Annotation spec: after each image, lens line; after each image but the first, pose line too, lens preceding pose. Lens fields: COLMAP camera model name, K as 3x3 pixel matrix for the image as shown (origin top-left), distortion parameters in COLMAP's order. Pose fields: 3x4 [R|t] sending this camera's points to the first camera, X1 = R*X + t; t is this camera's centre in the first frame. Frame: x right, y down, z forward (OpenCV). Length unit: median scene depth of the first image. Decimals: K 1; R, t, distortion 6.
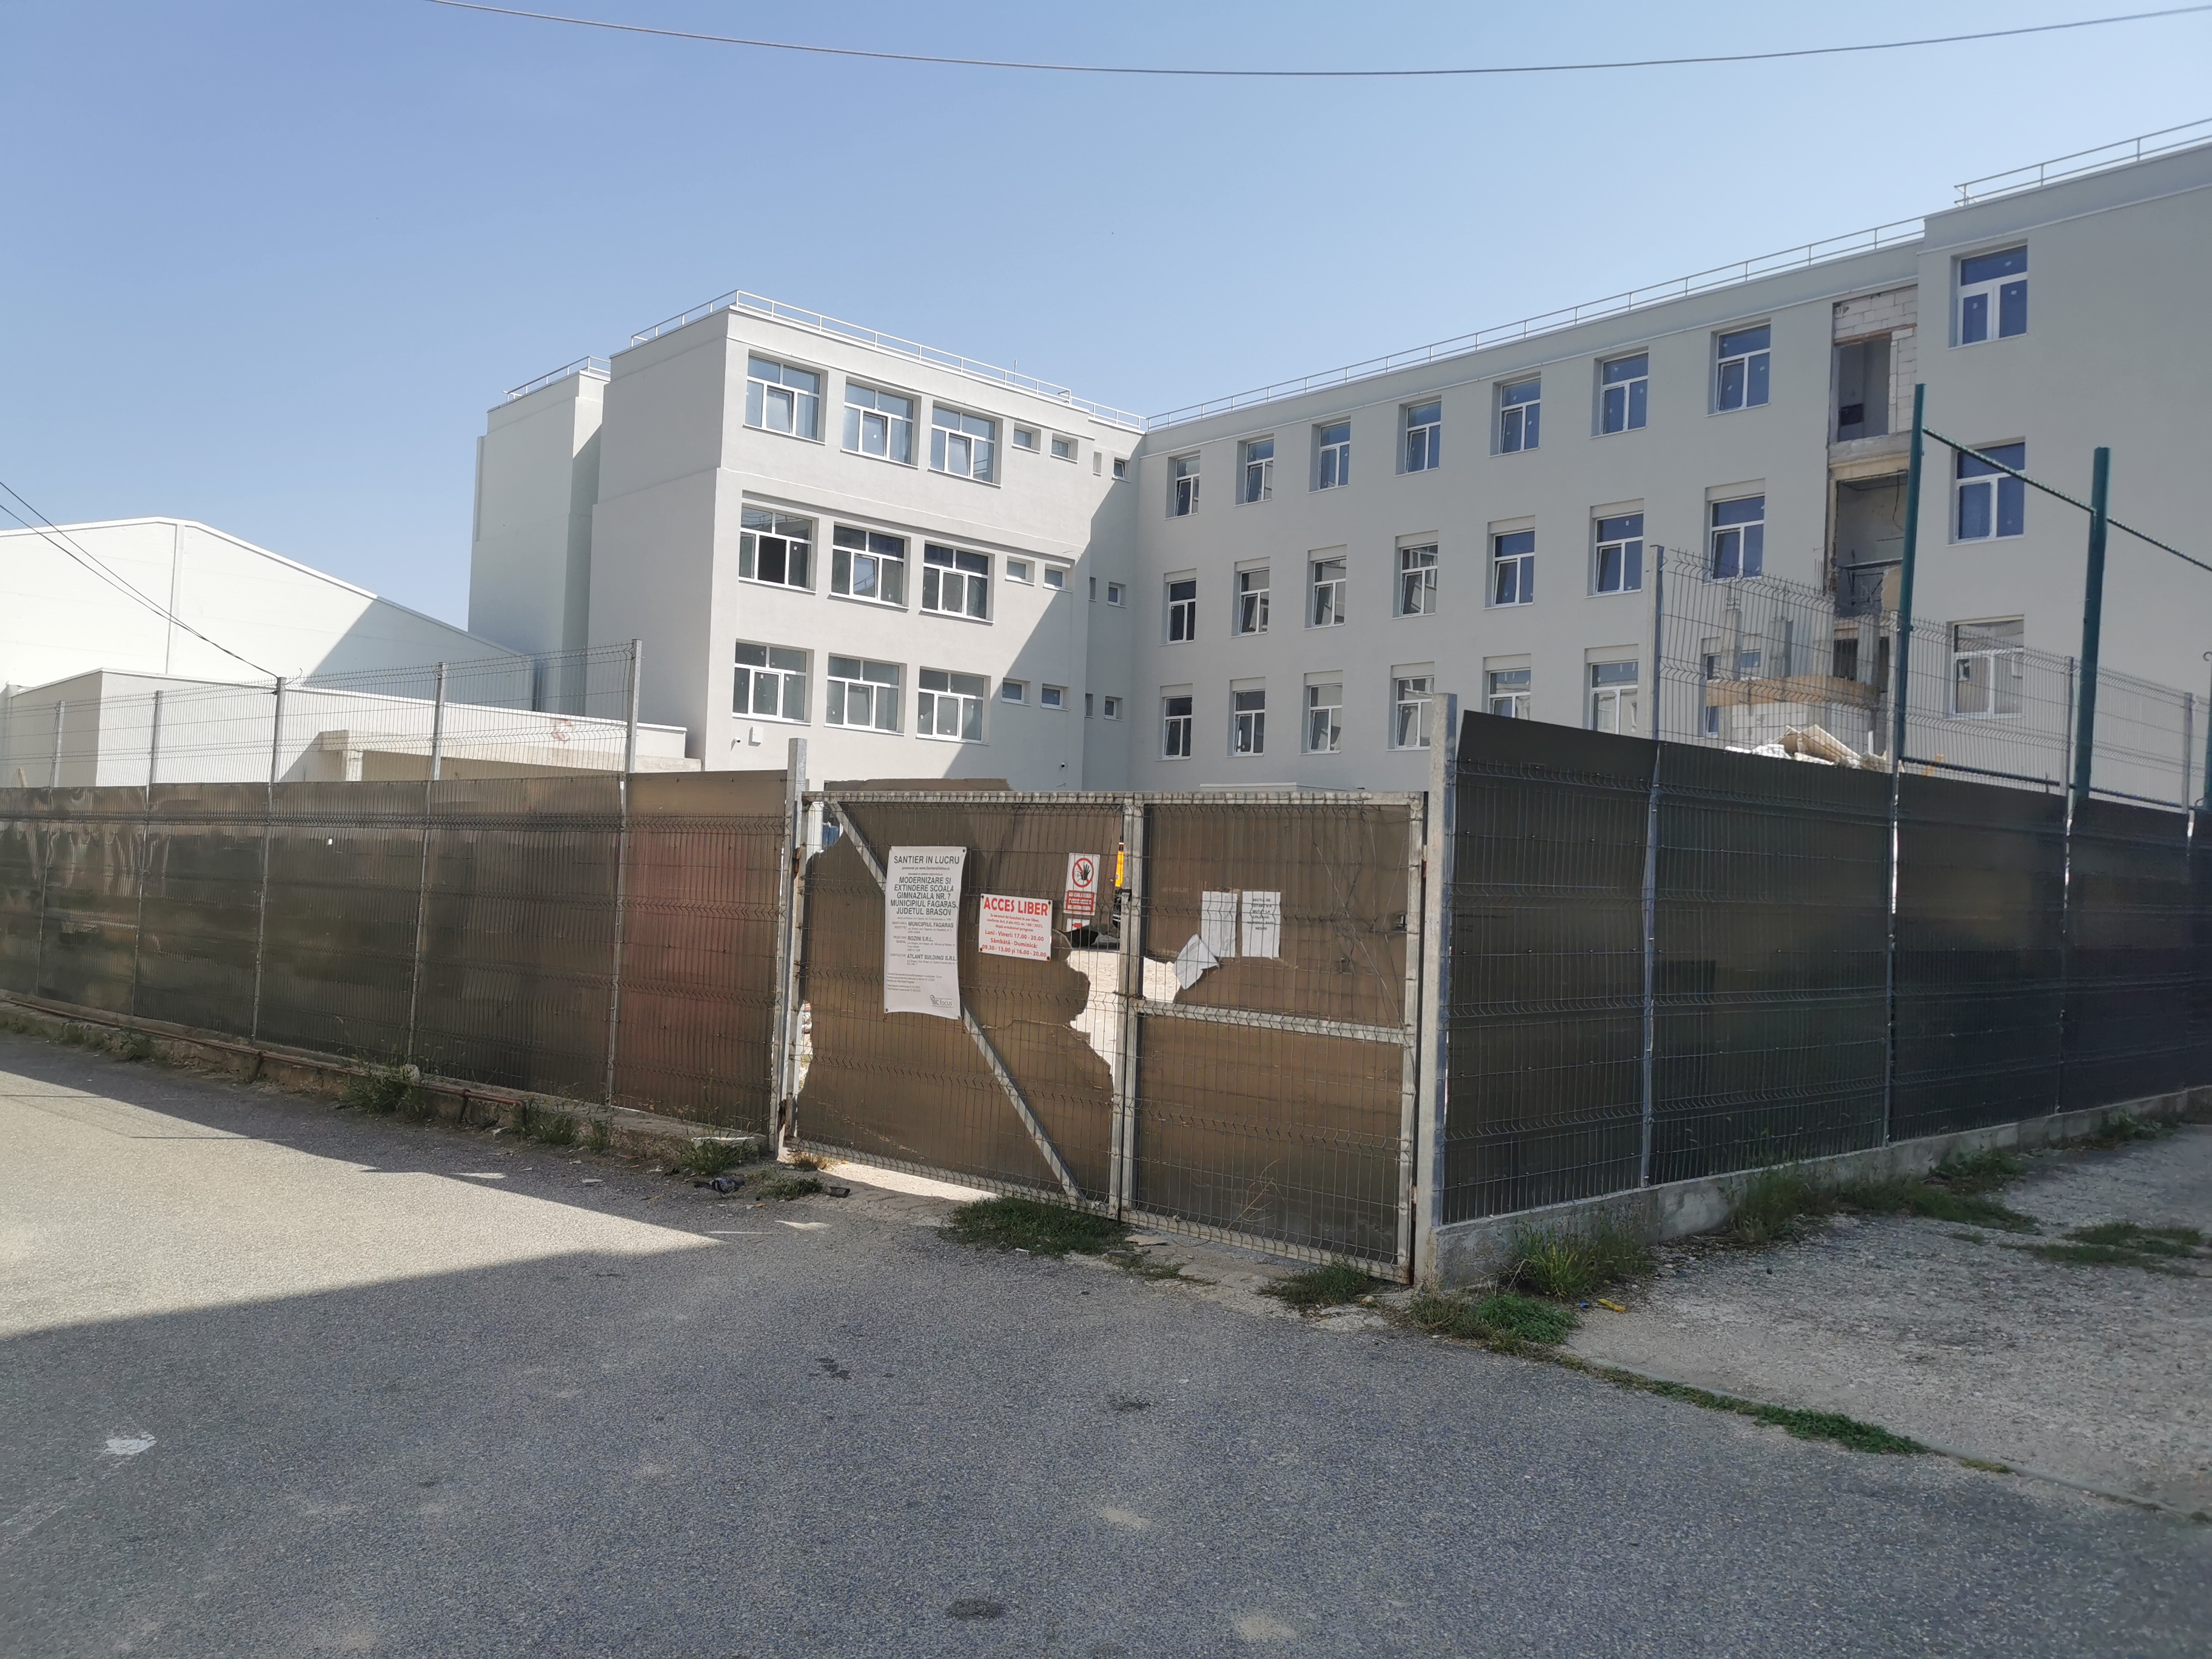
lens RADIAL K [[1699.2, 0, 1102.0], [0, 1699.2, 840.1], [0, 0, 1]] dist [0.069507, -0.085109]
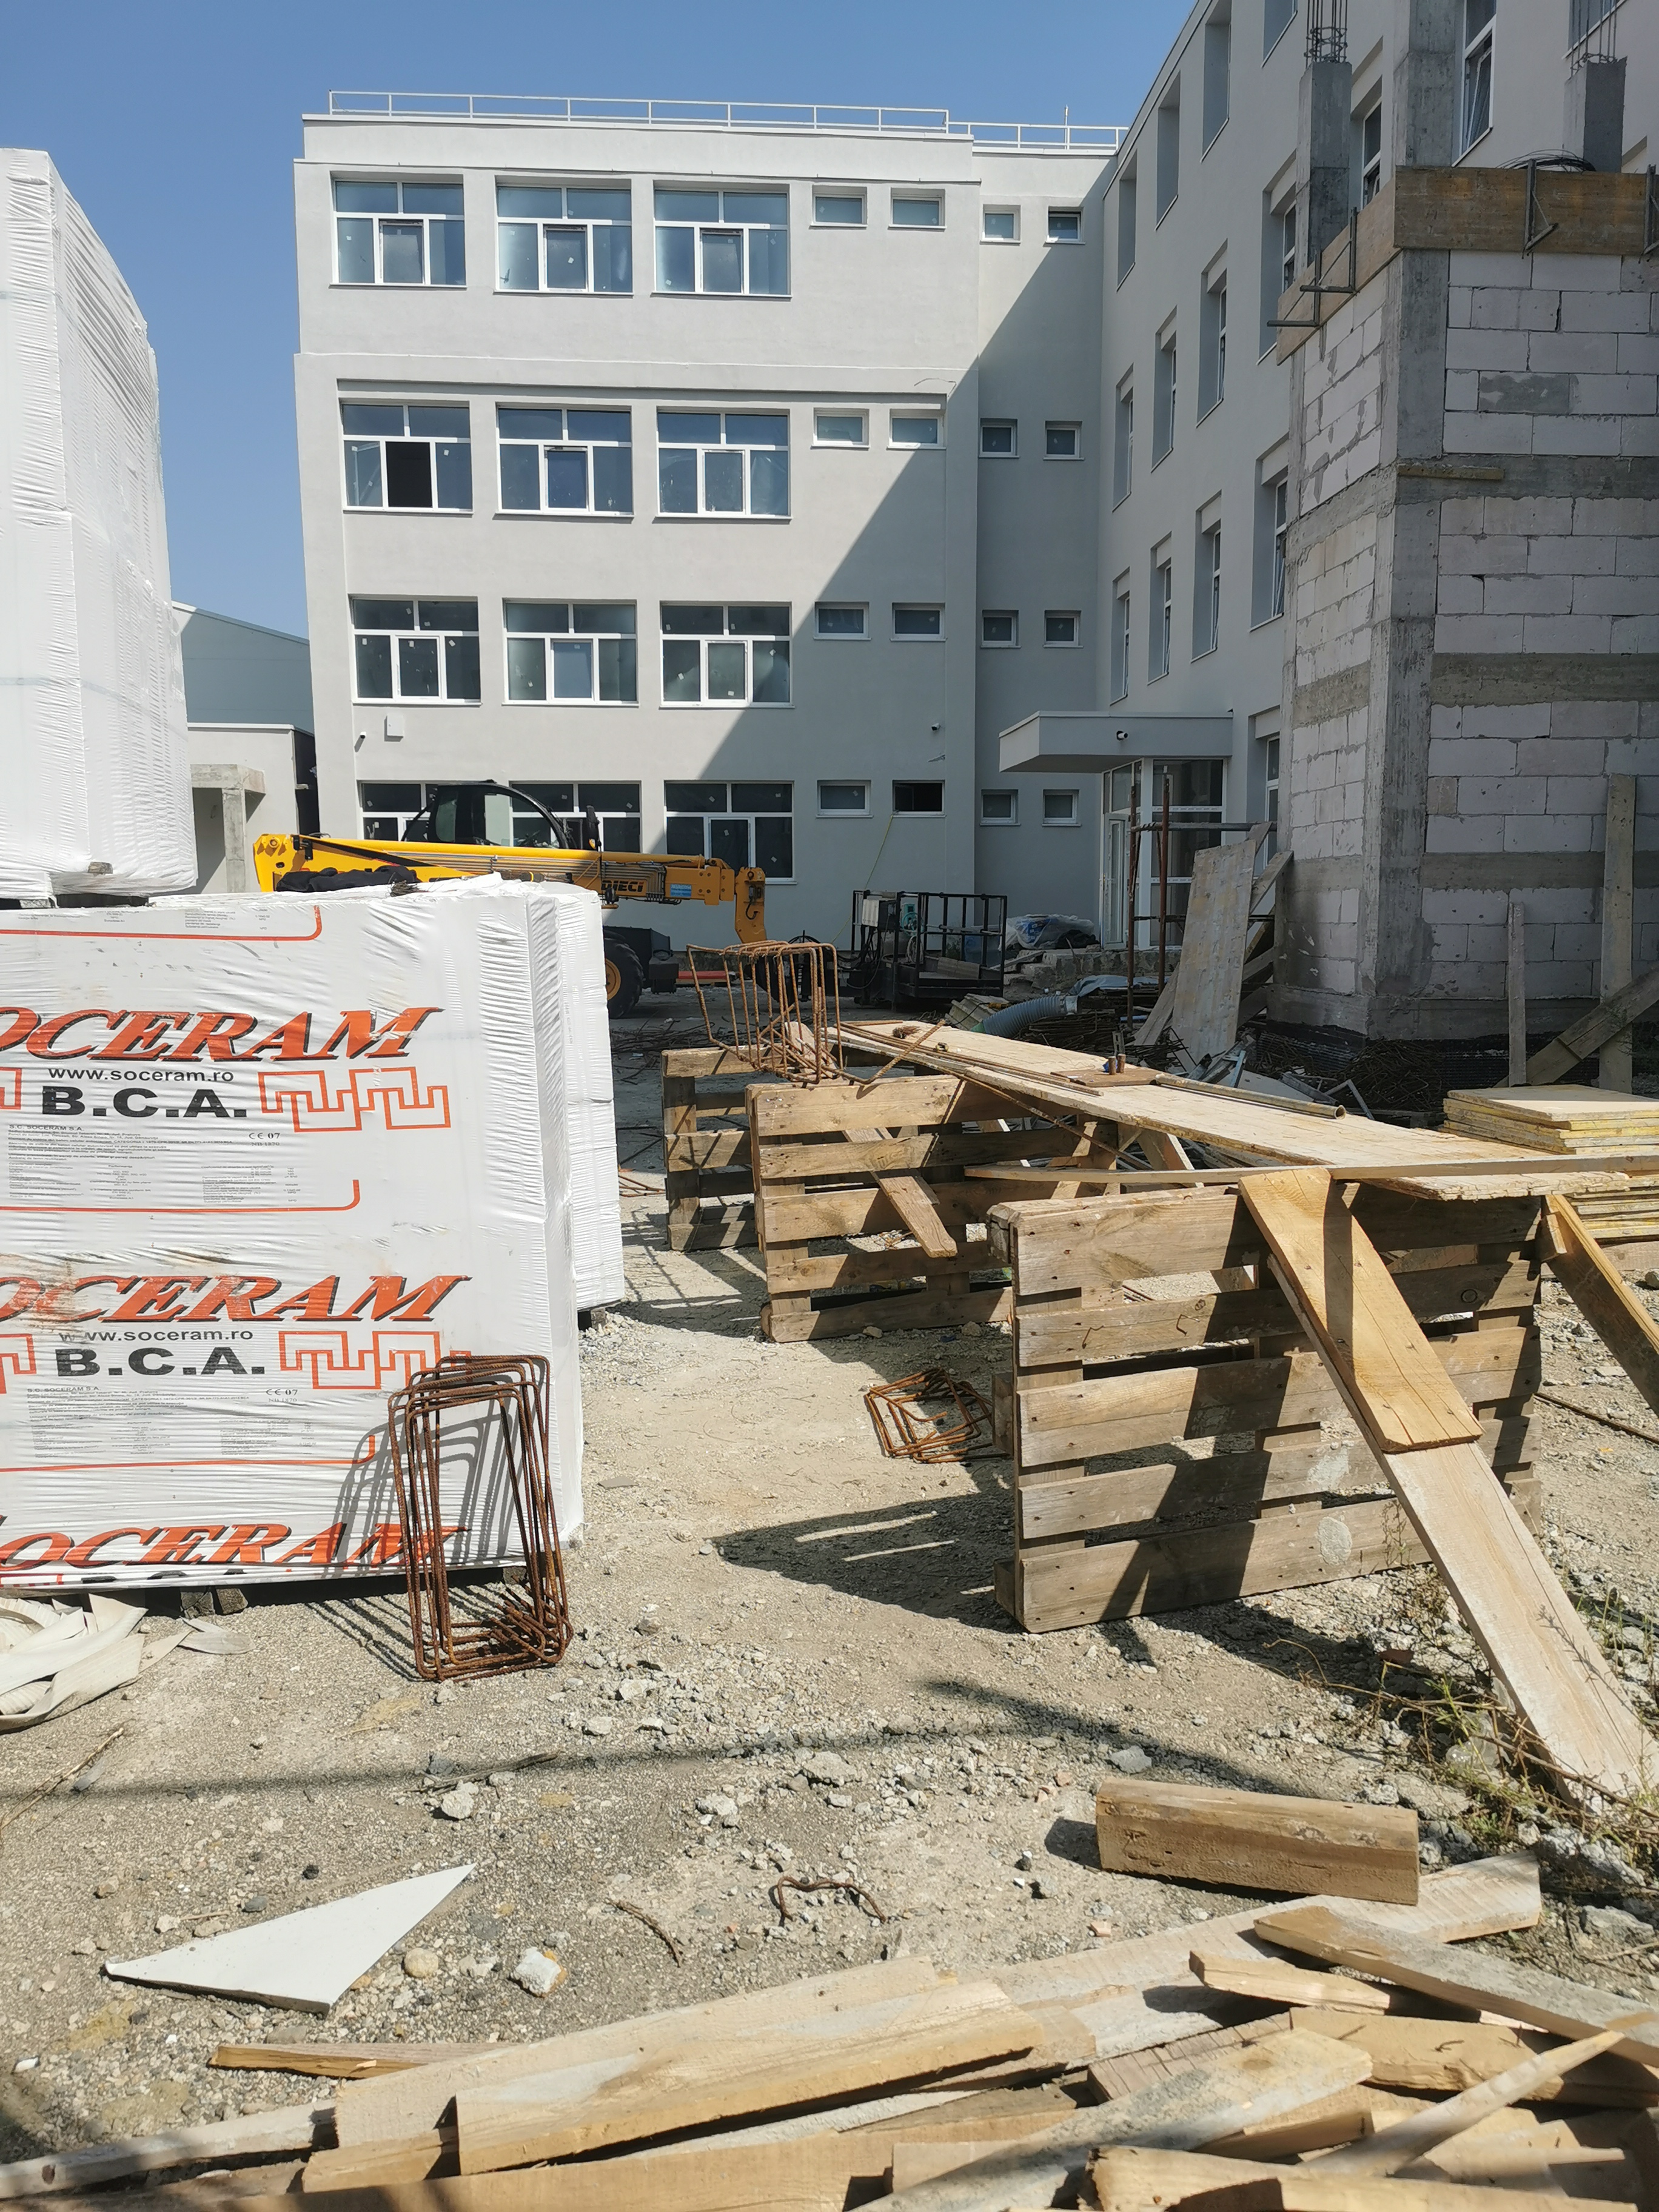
lens RADIAL K [[1699.2, 0, 831.1], [0, 1699.2, 1130.1], [0, 0, 1]] dist [0.069507, -0.085109]
pose [[0.790496, 0.047814, -0.610597, 0.385336], [0.049057, 0.988802, 0.140941, 0.016092], [0.610499, -0.141368, 0.779299, 0.473013]]
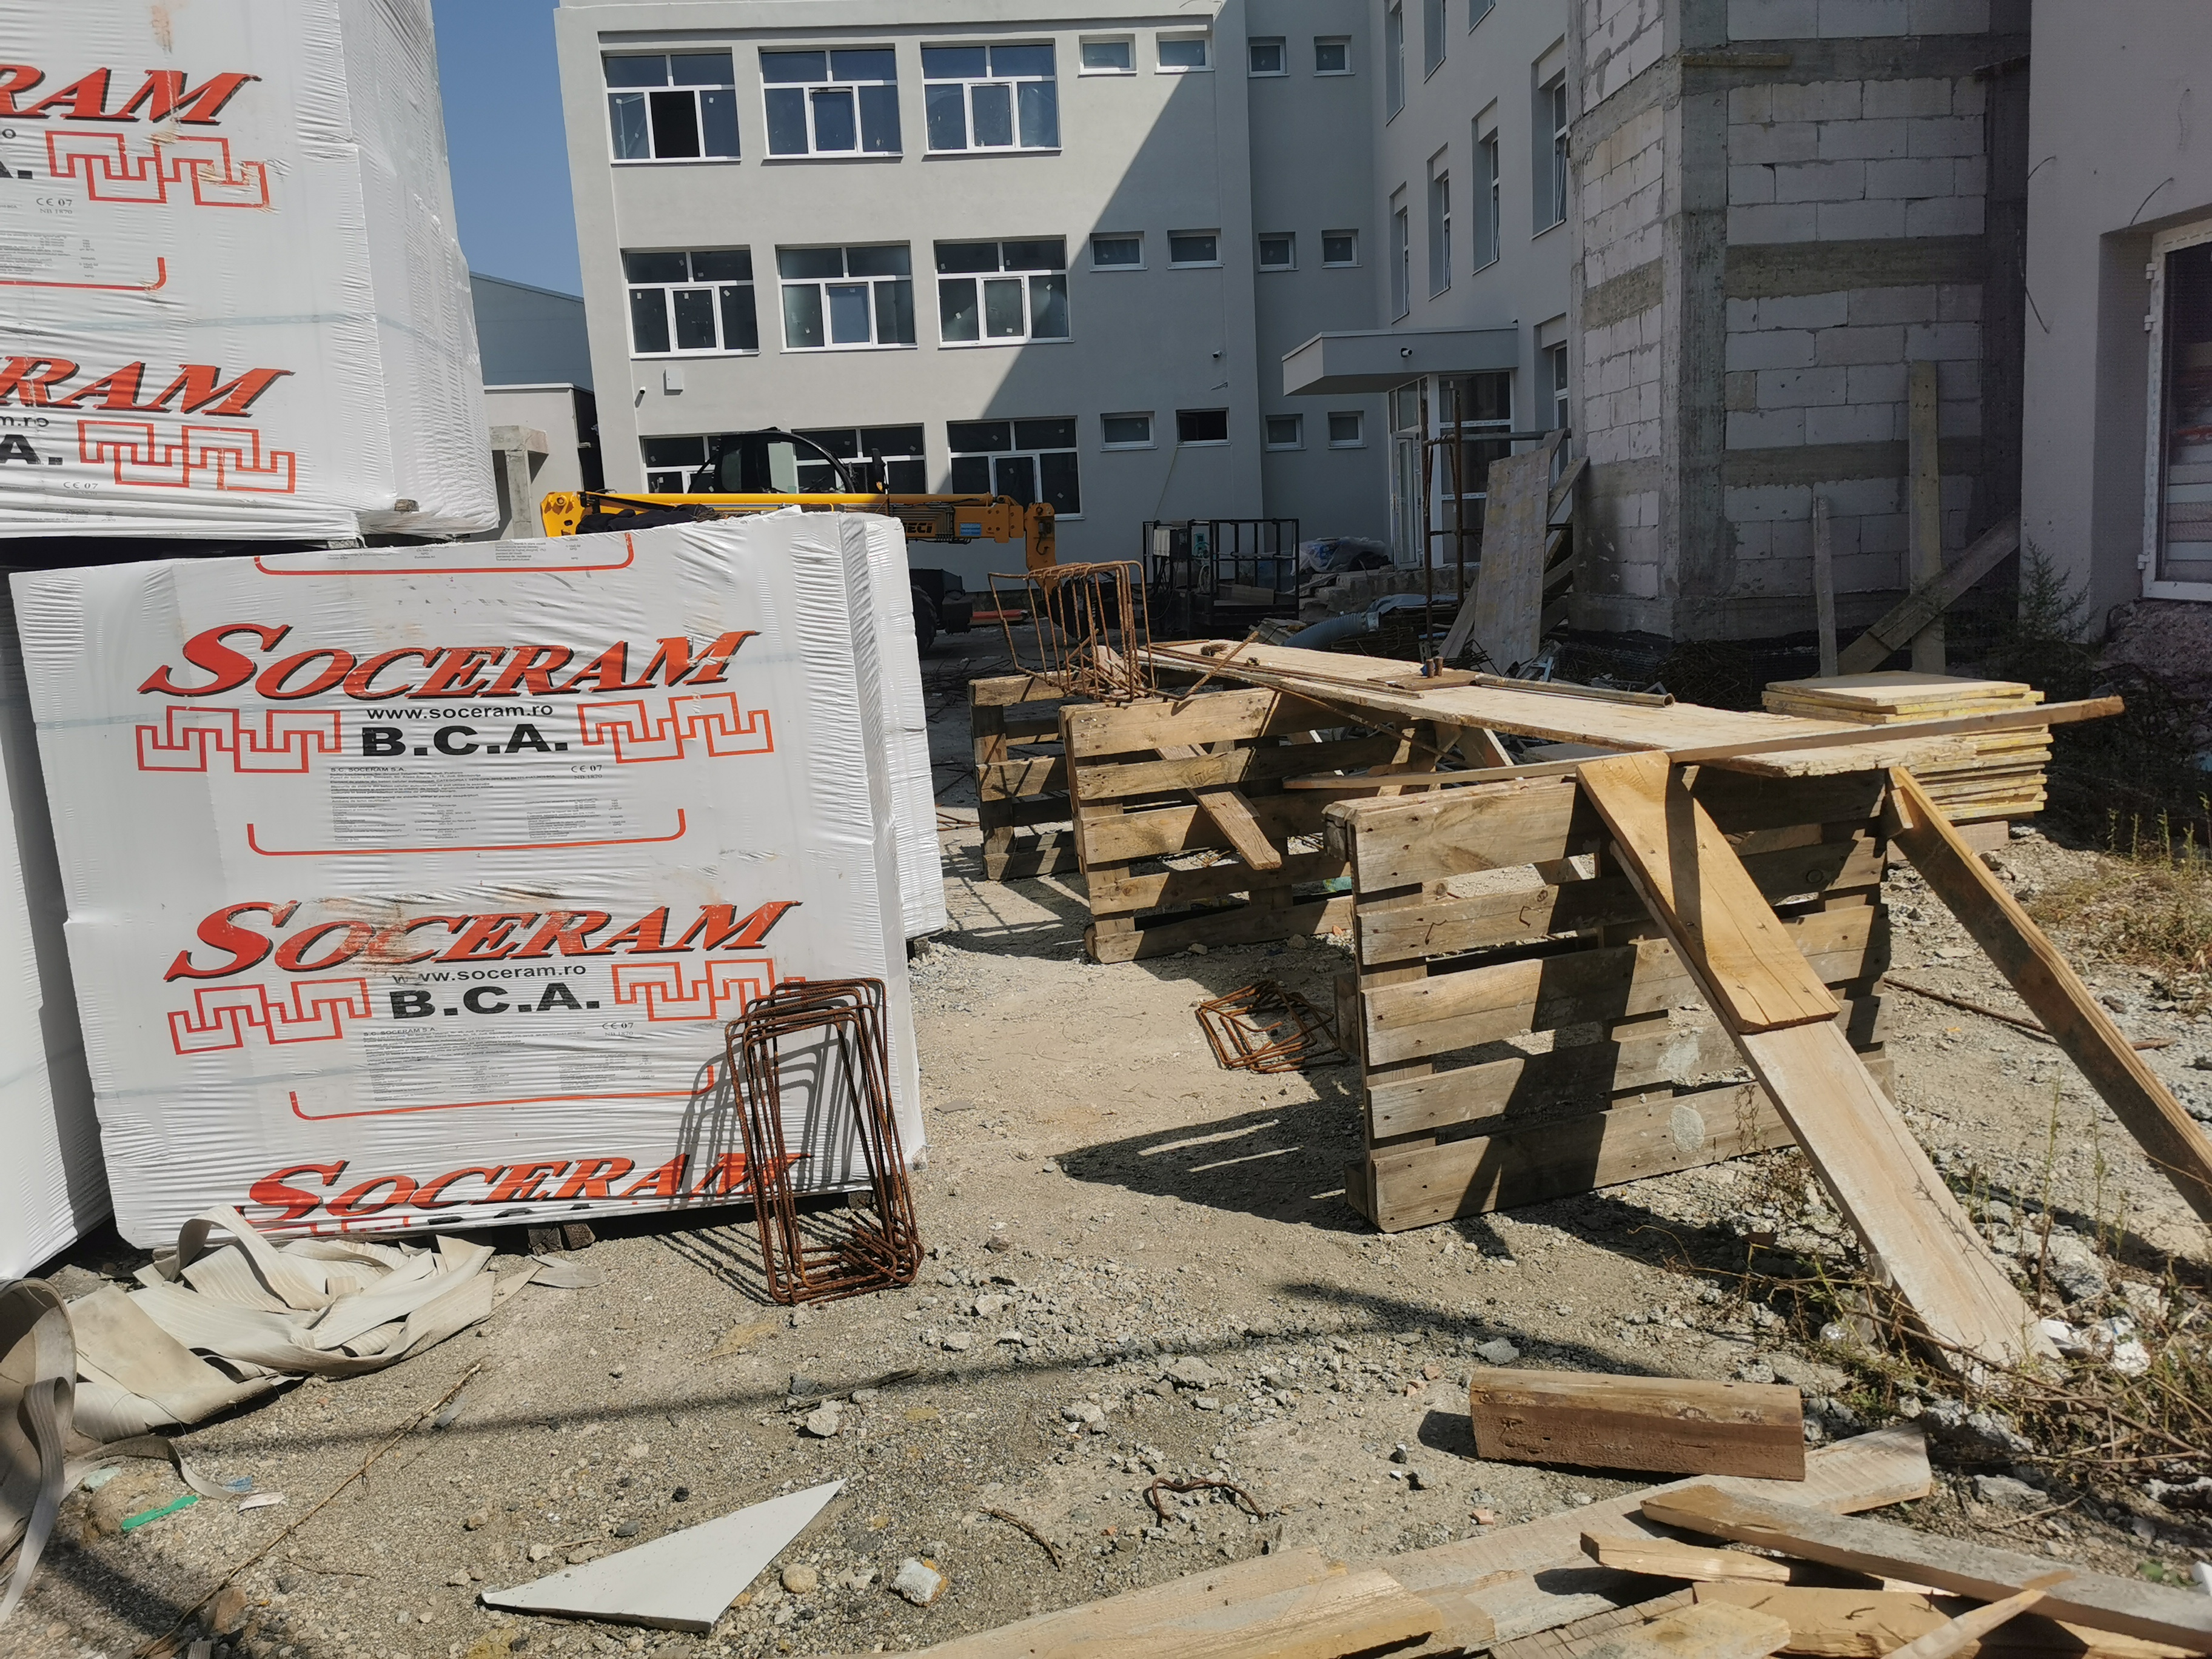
lens RADIAL K [[1699.2, 0, 1106.6], [0, 1699.2, 806.6], [0, 0, 1]] dist [0.069507, -0.085109]
pose [[0.784620, 0.025299, -0.619461, 0.383693], [0.096023, 0.982151, 0.161735, 0.017423], [0.612496, -0.186383, 0.768186, 0.472782]]
